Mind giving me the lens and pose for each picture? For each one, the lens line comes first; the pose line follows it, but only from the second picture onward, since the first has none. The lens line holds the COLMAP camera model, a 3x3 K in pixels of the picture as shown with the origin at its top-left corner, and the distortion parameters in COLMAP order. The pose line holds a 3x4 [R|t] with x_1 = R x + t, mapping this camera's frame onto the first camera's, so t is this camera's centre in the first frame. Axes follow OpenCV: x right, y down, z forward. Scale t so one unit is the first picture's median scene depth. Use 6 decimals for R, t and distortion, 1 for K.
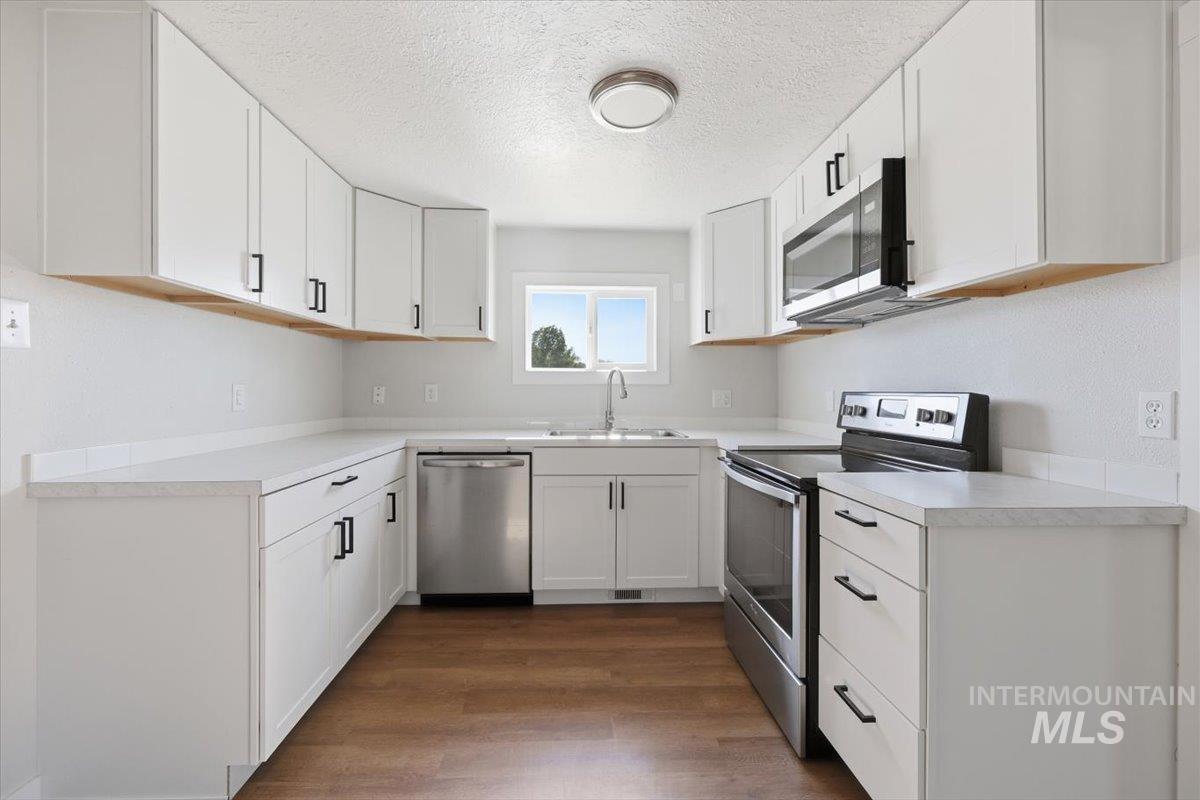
lens RADIAL K [[490.4, 0, 592.9], [0, 490.4, 393.7], [0, 0, 1]] dist [0.001268, -0.000033]
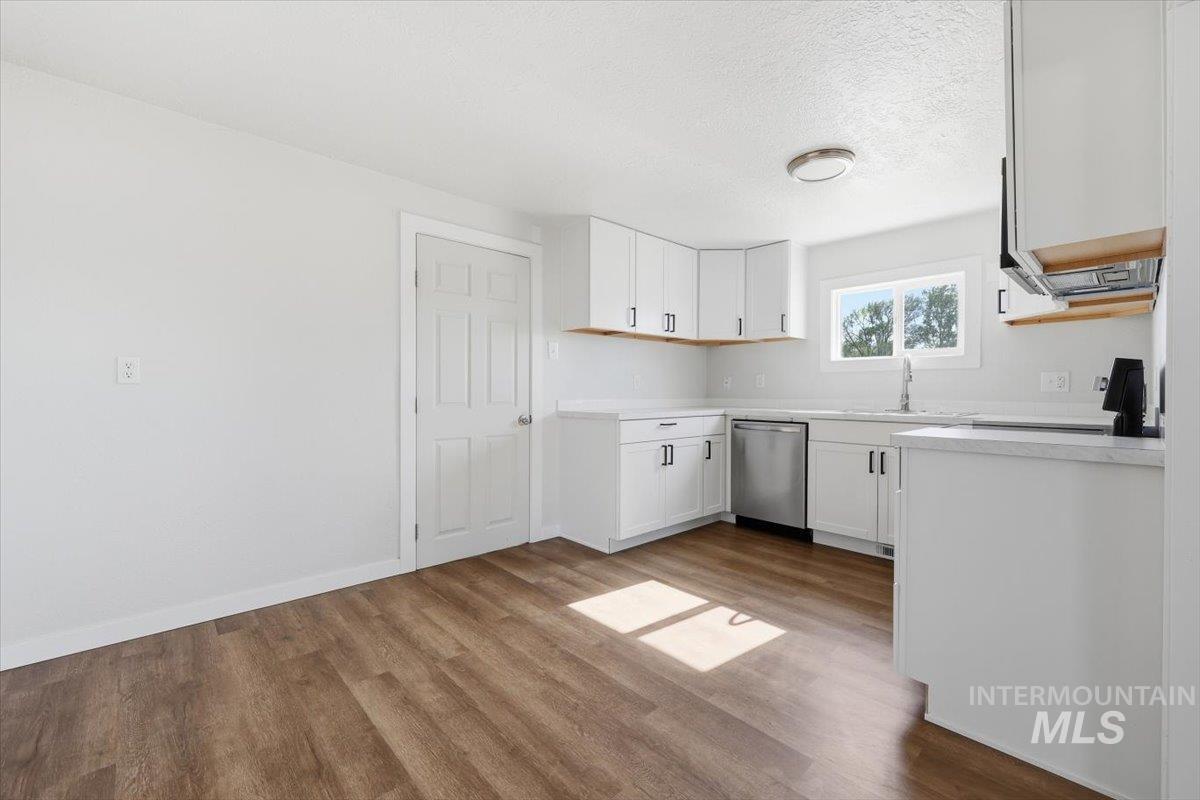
lens RADIAL K [[494.6, 0, 588.3], [0, 494.6, 392.3], [0, 0, 1]] dist [0.001431, -0.000032]
pose [[0.638231, 0.001146, -0.769844, 0.521018], [-0.005899, 0.999977, -0.003402, 0.047408], [0.769822, 0.006713, 0.638223, -0.293607]]
